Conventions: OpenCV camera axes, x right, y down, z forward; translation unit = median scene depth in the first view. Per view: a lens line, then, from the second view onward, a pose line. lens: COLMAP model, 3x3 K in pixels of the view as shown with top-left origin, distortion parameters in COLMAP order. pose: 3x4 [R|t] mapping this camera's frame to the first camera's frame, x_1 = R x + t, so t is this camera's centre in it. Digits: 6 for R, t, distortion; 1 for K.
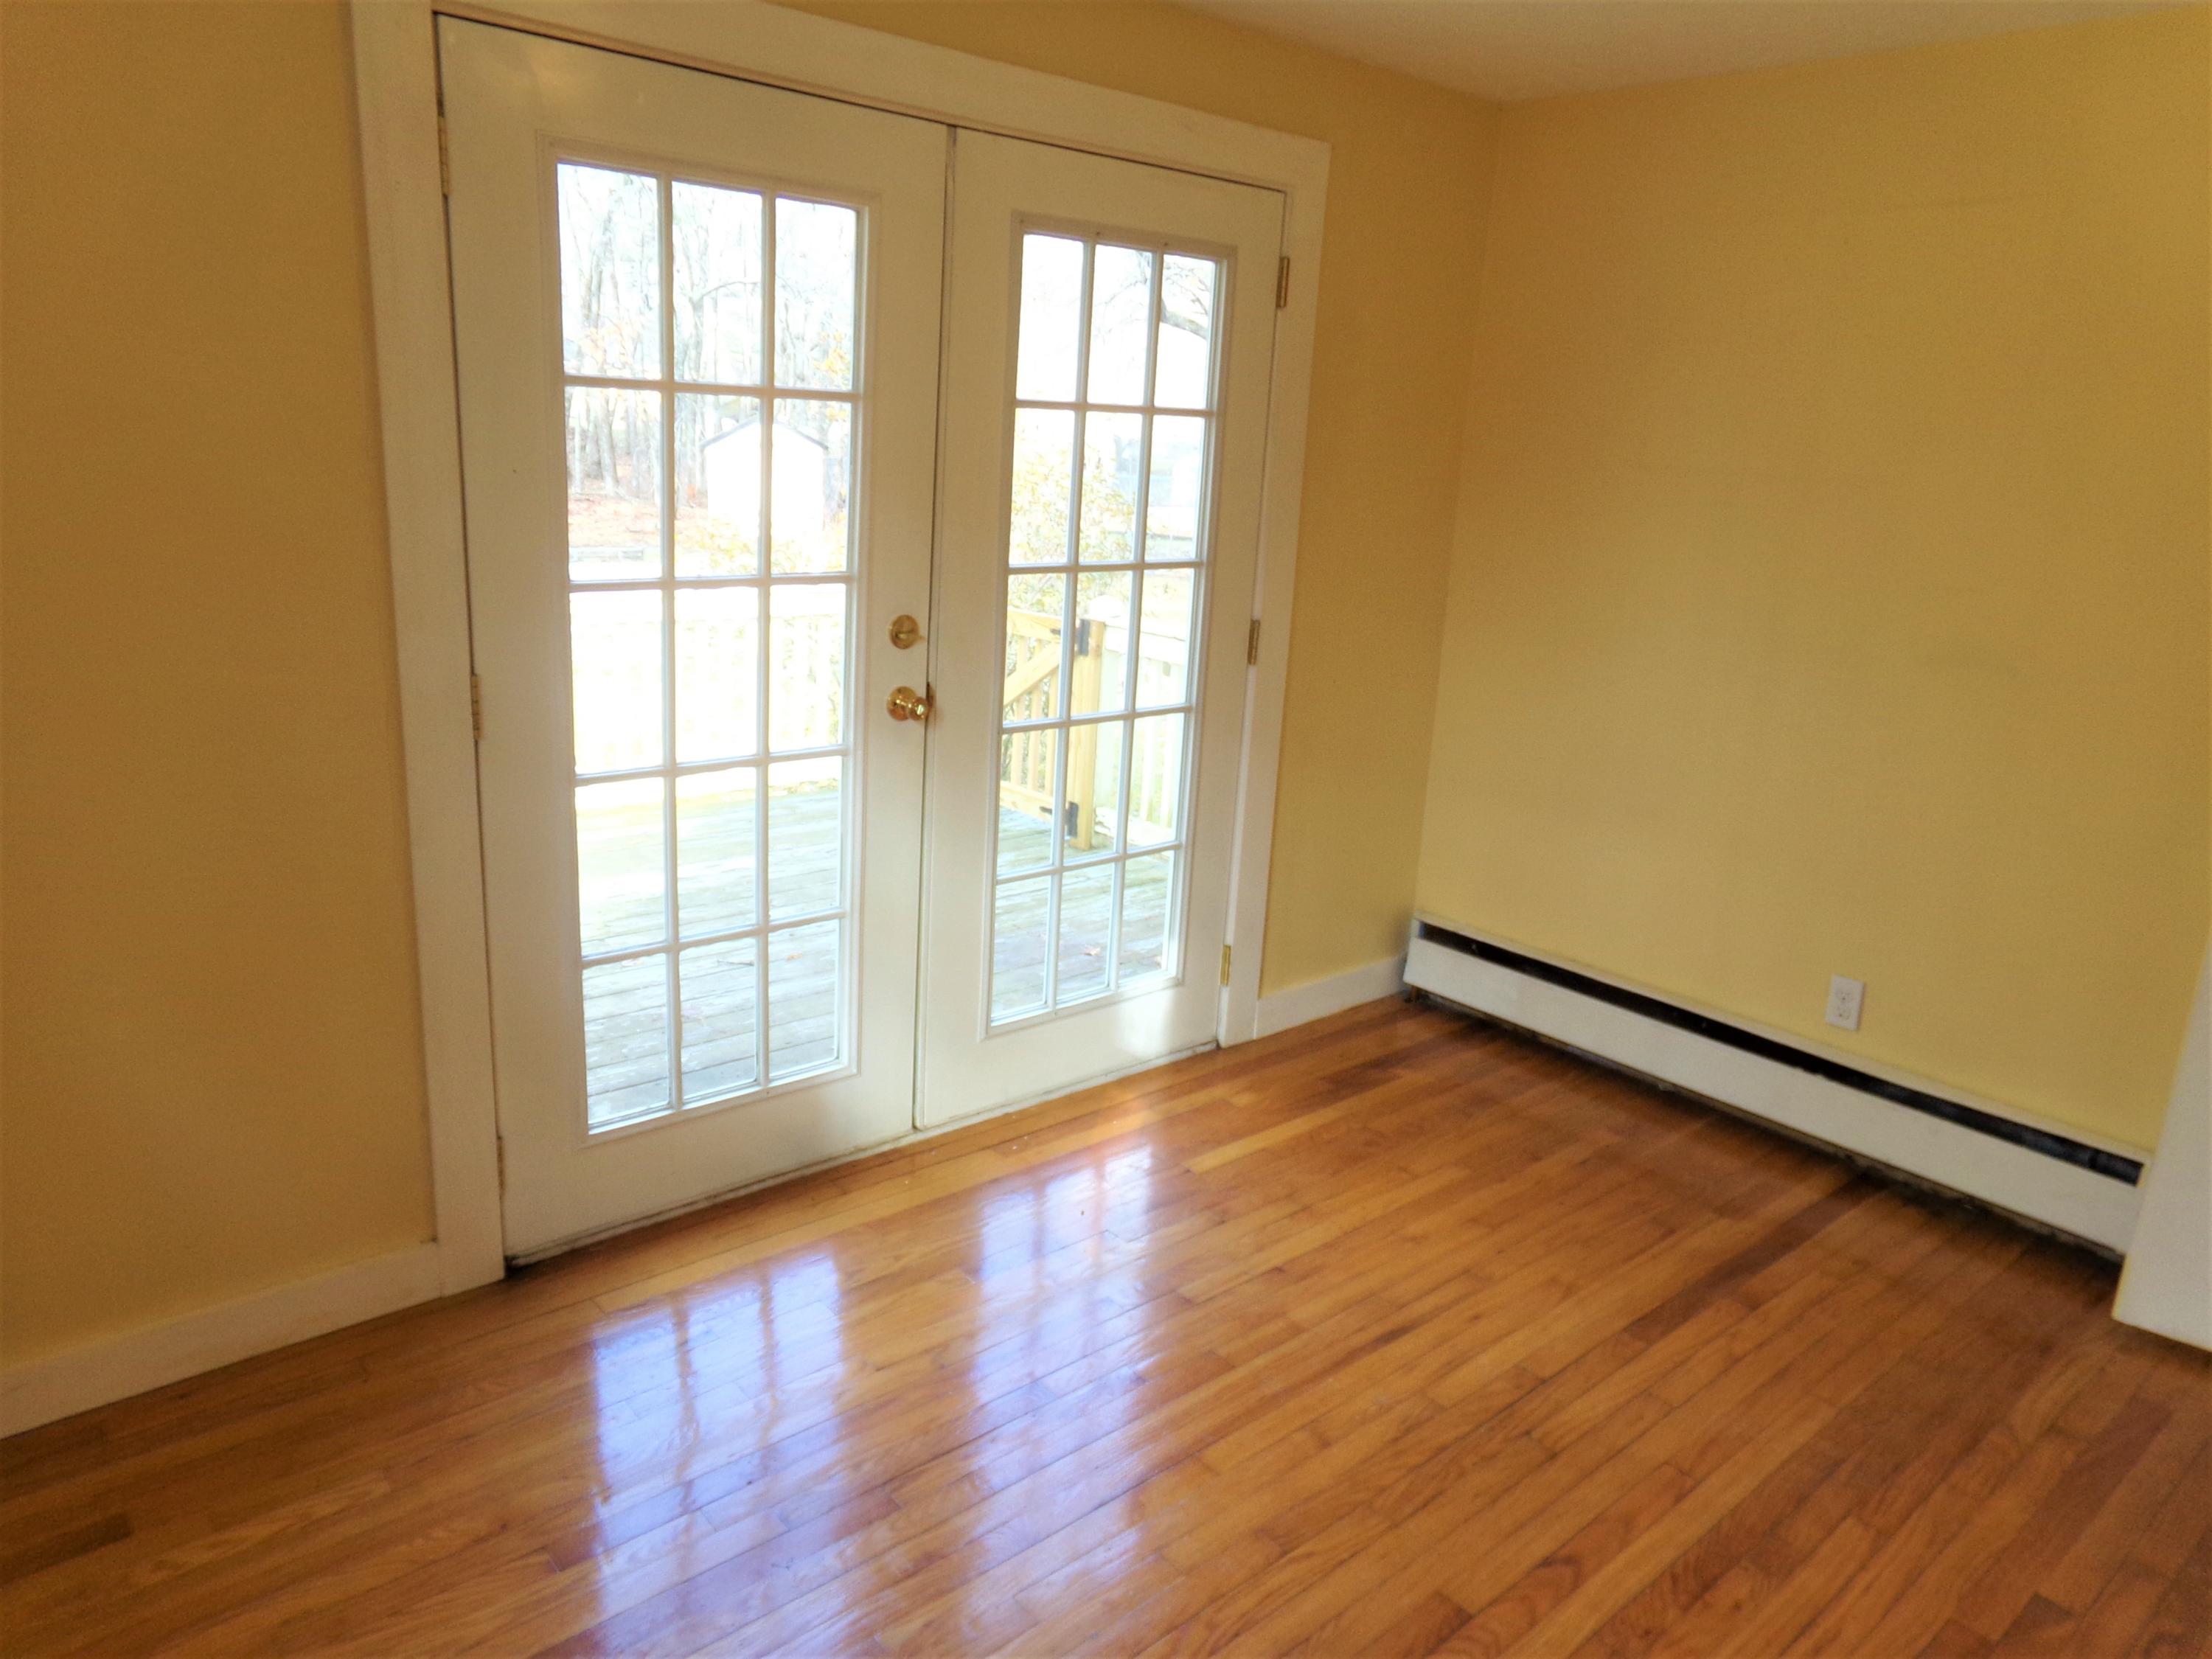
lens RADIAL K [[1492.4, 0, 1095.6], [0, 1492.4, 837.0], [0, 0, 1]] dist [-0.081163, 0.103835]
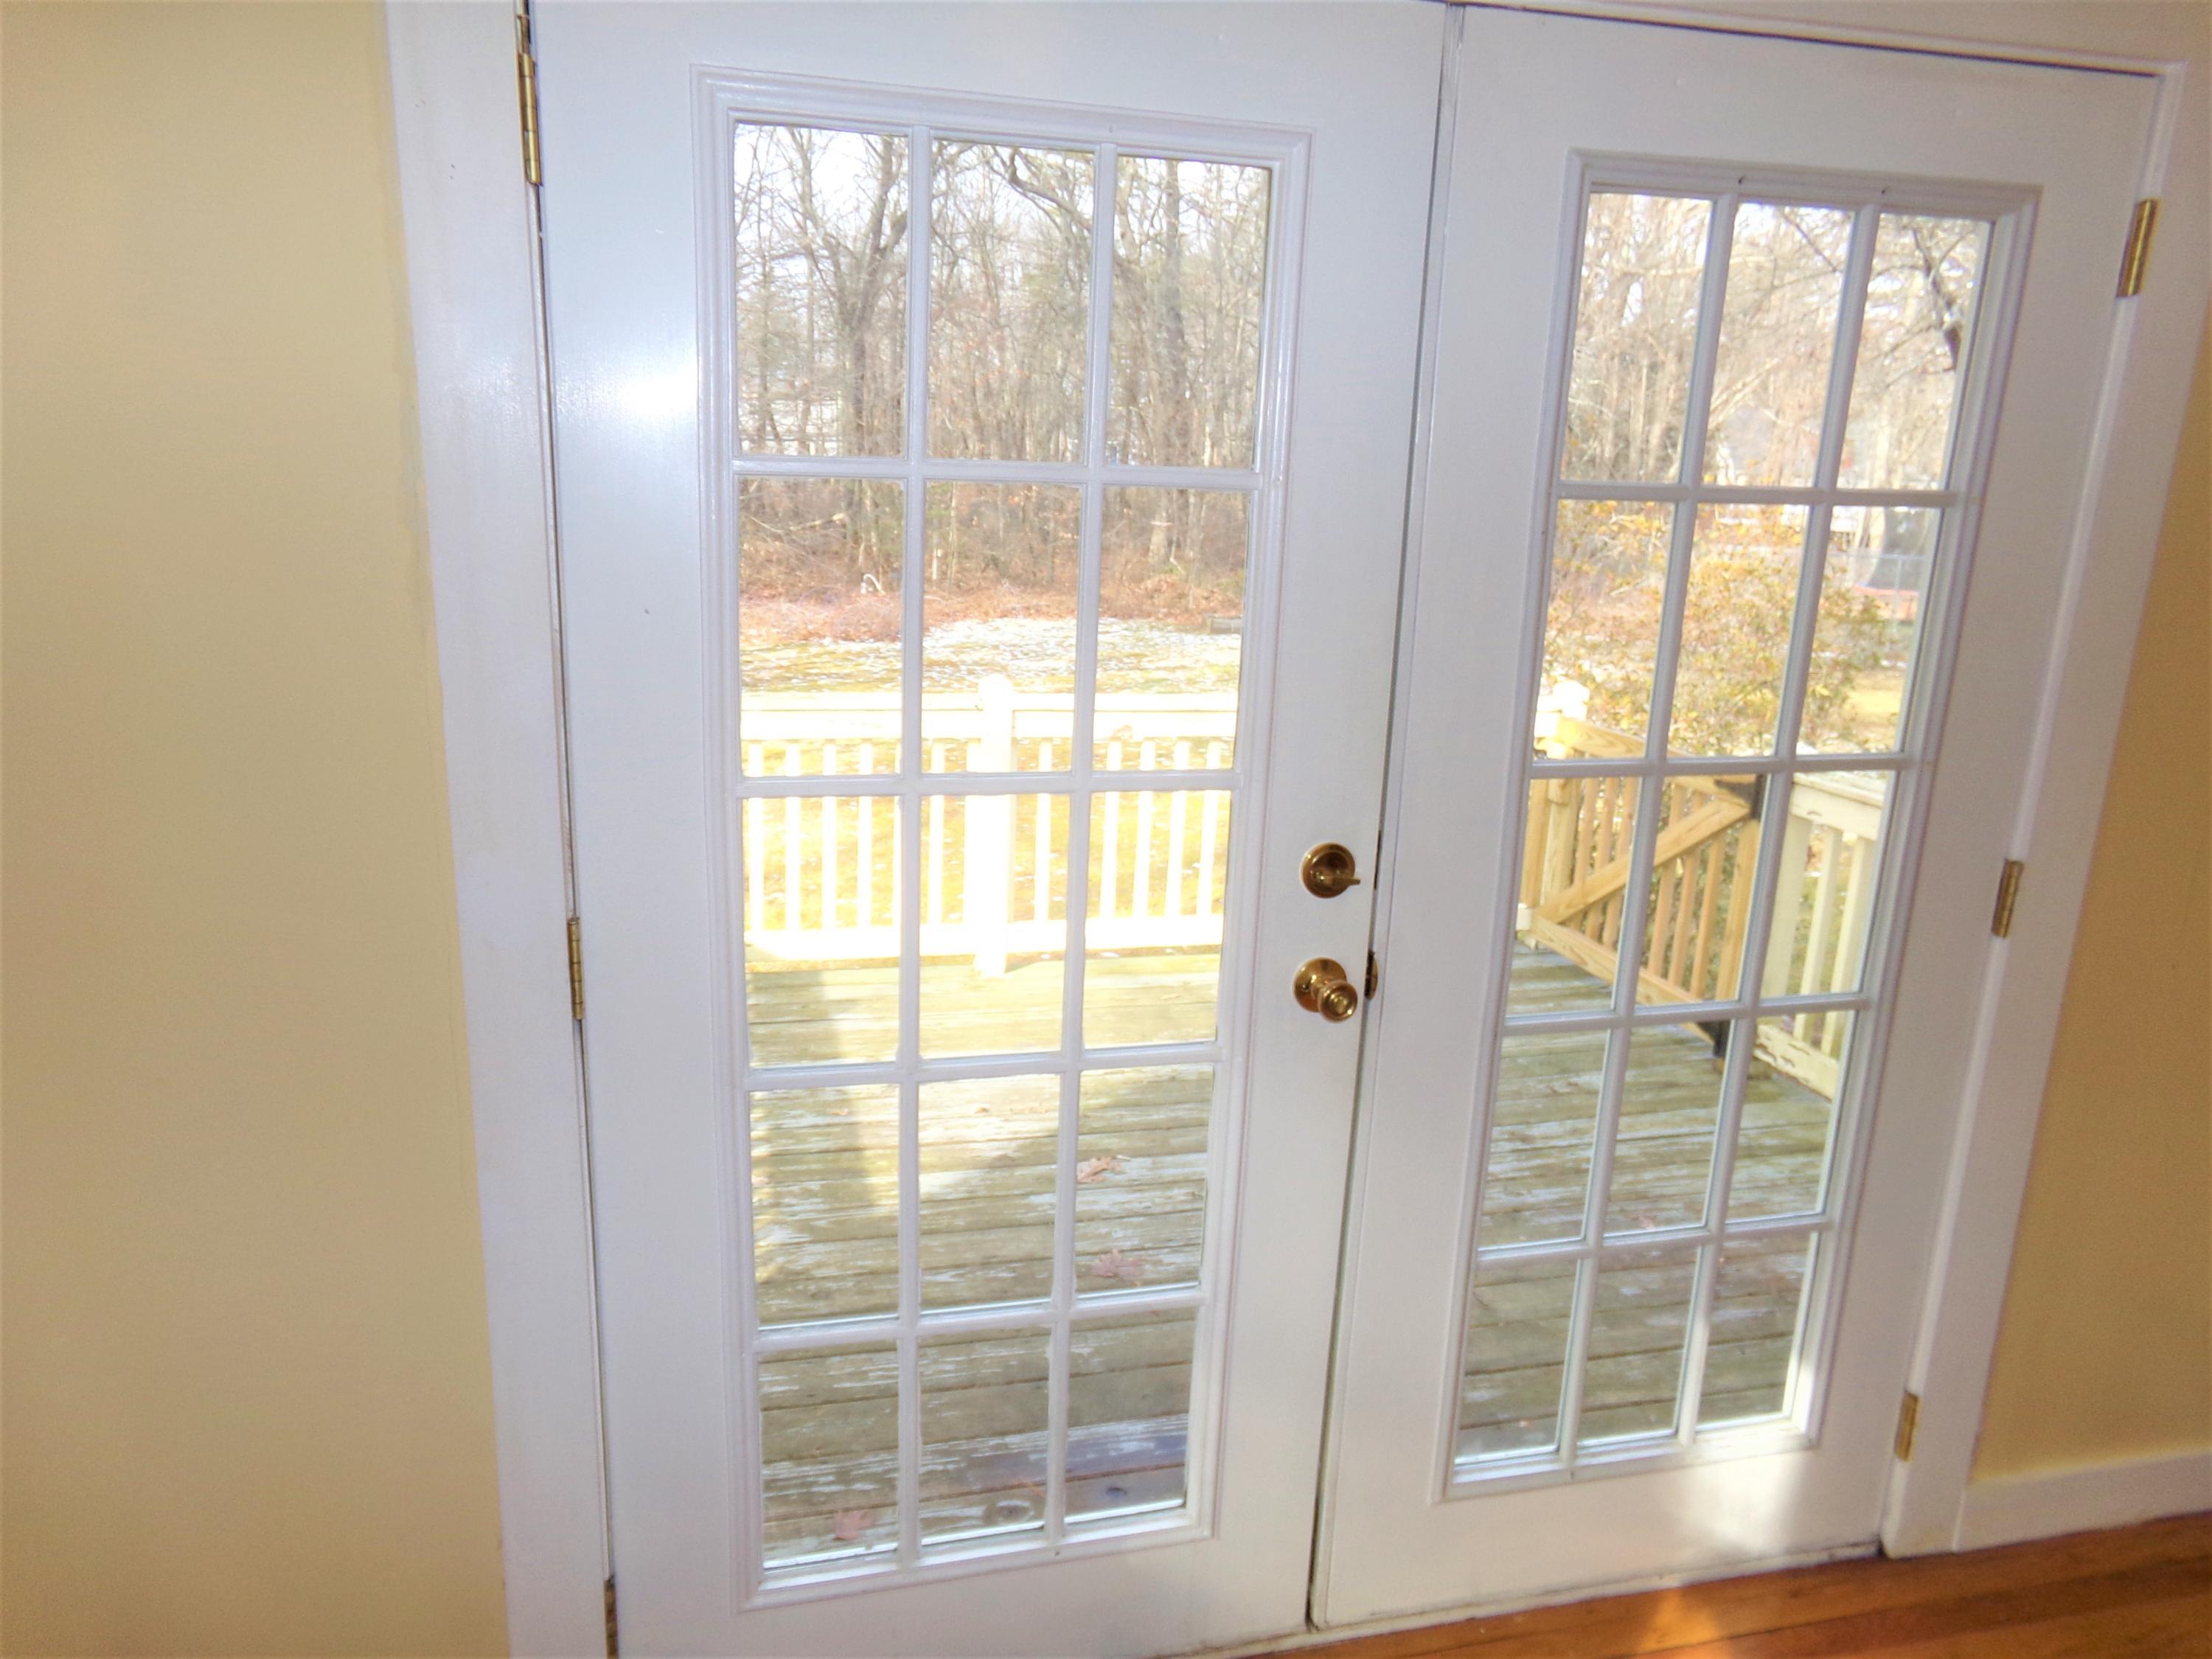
lens RADIAL K [[1492.4, 0, 1095.6], [0, 1492.4, 837.0], [0, 0, 1]] dist [-0.081163, 0.103835]
pose [[0.890506, 0.084380, -0.447079, 0.051185], [-0.106217, 0.994054, -0.023952, -0.117365], [0.442400, 0.068817, 0.894174, 0.390258]]
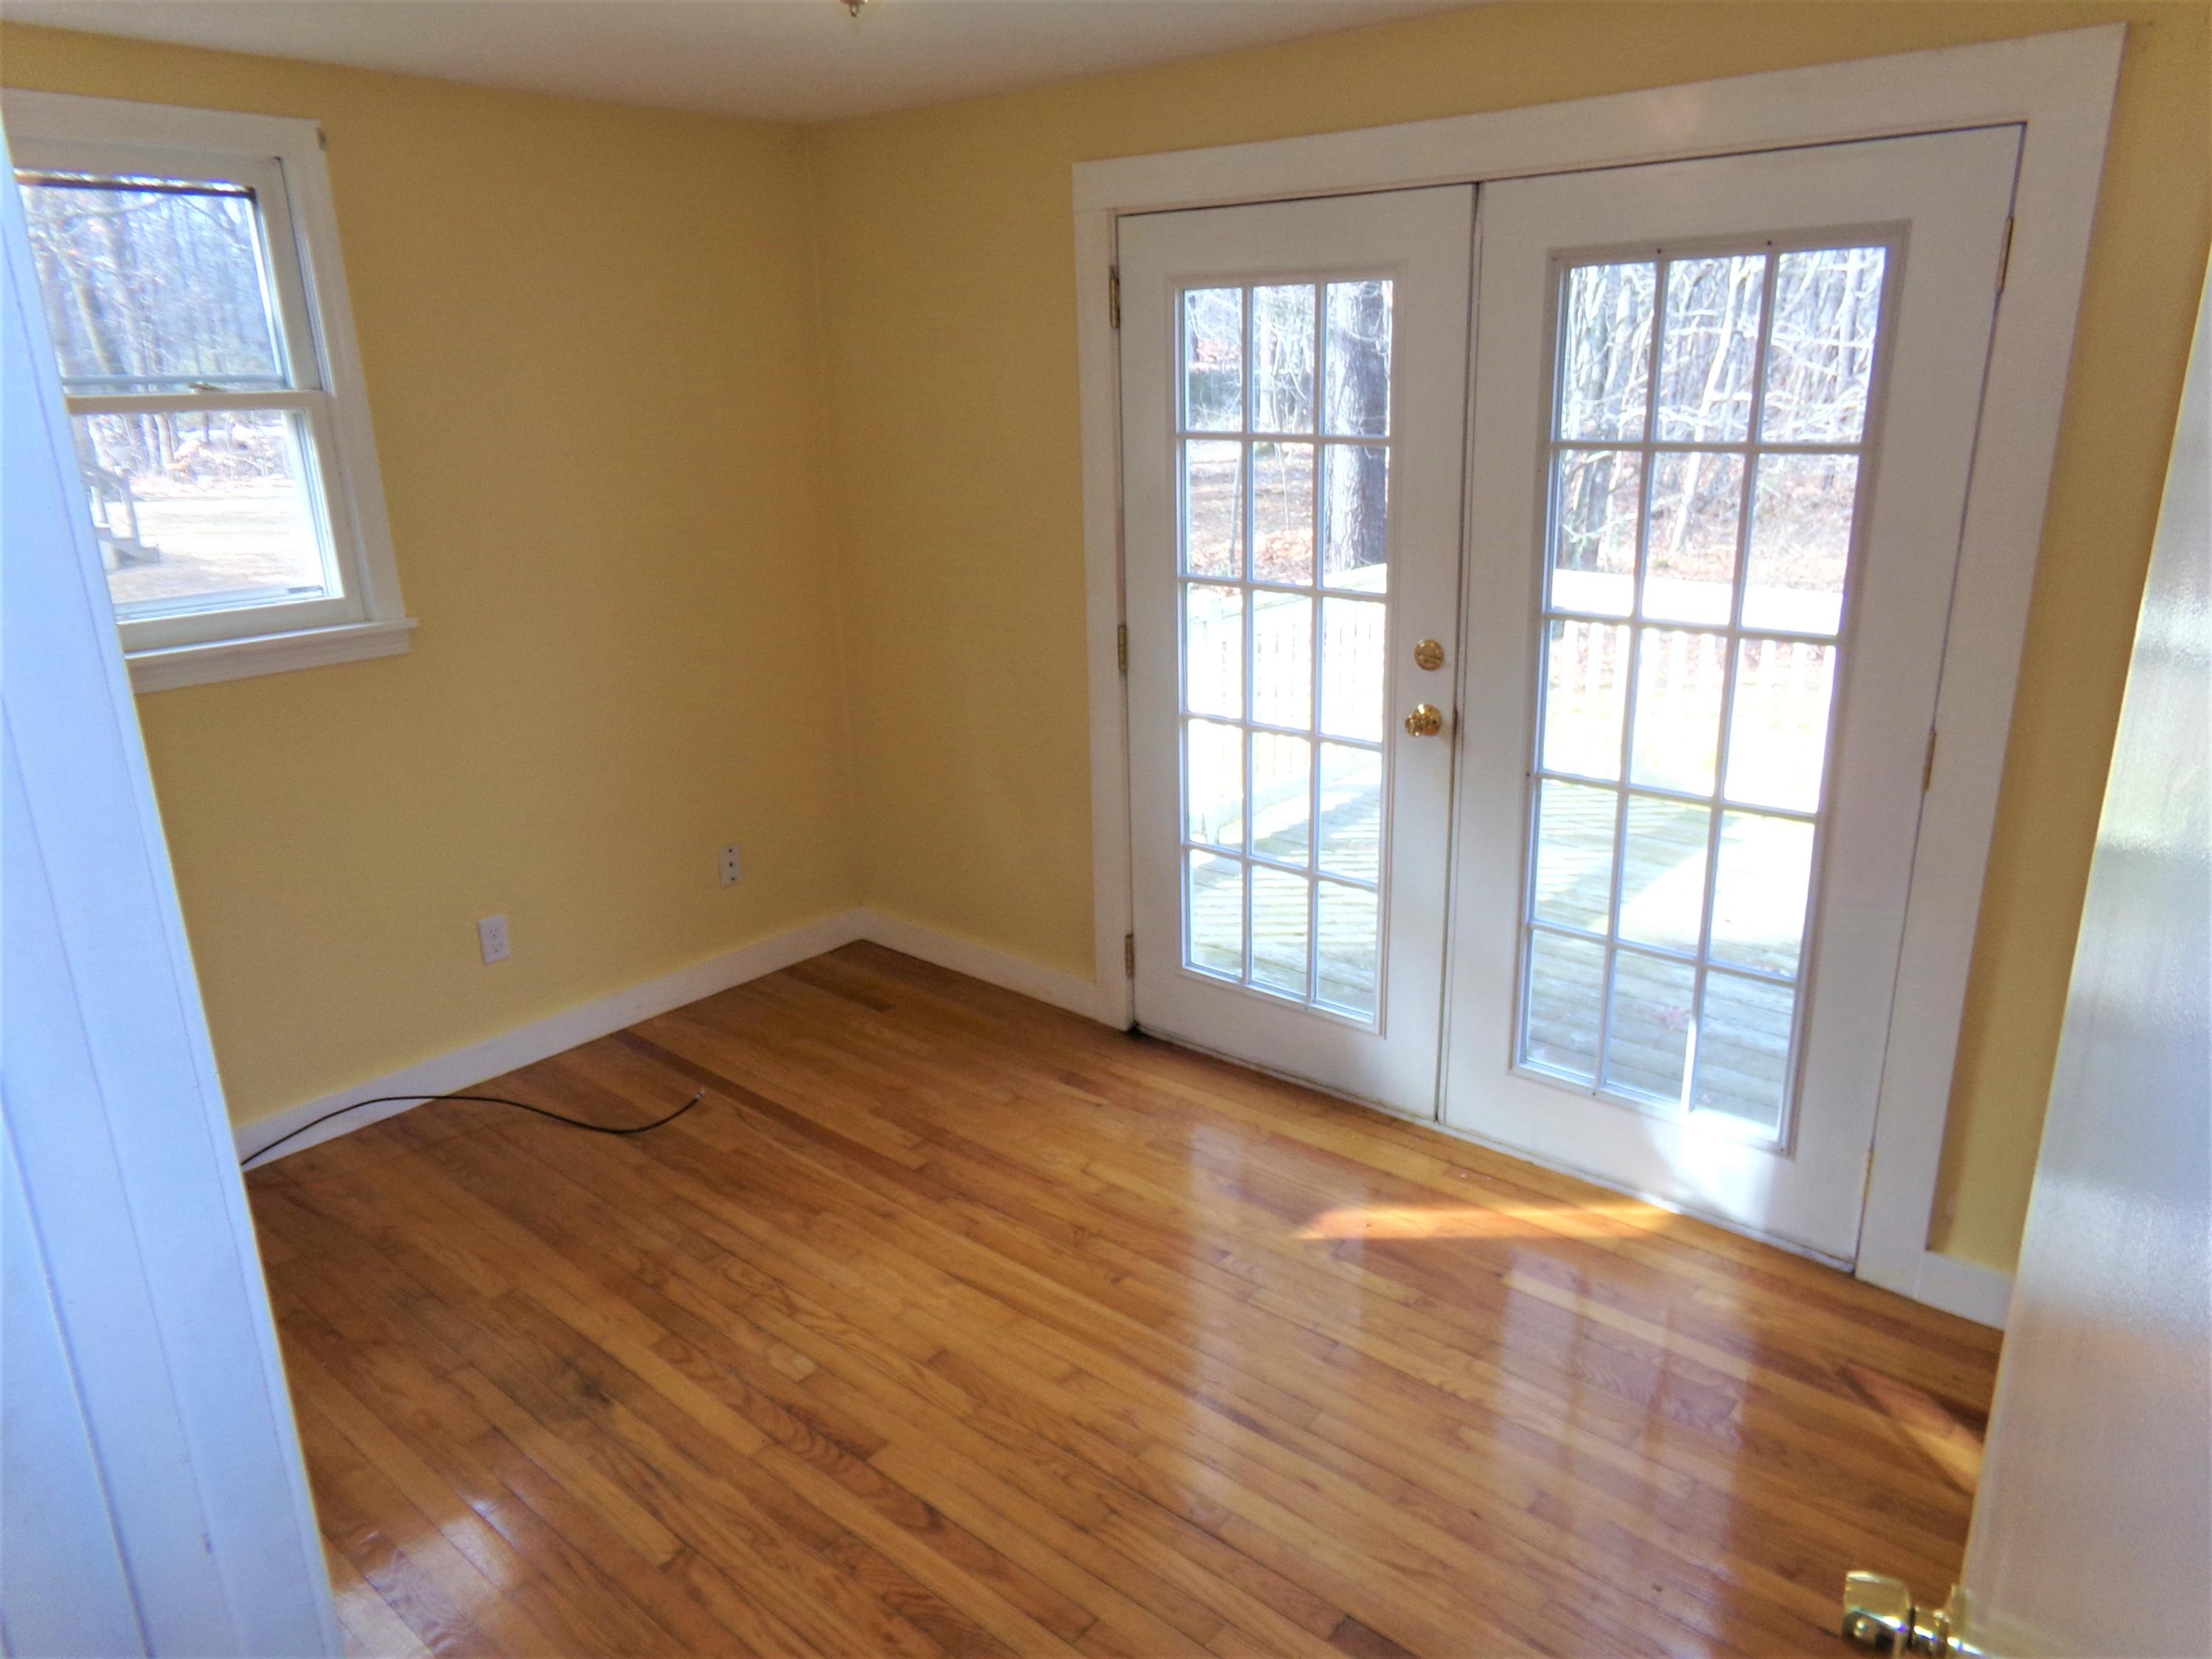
lens RADIAL K [[1492.4, 0, 1095.6], [0, 1492.4, 837.0], [0, 0, 1]] dist [-0.081163, 0.103835]
pose [[0.147542, 0.250515, -0.956804, 0.847102], [-0.232283, 0.949111, 0.212682, -0.173391], [0.961393, 0.190869, 0.198224, 0.534241]]
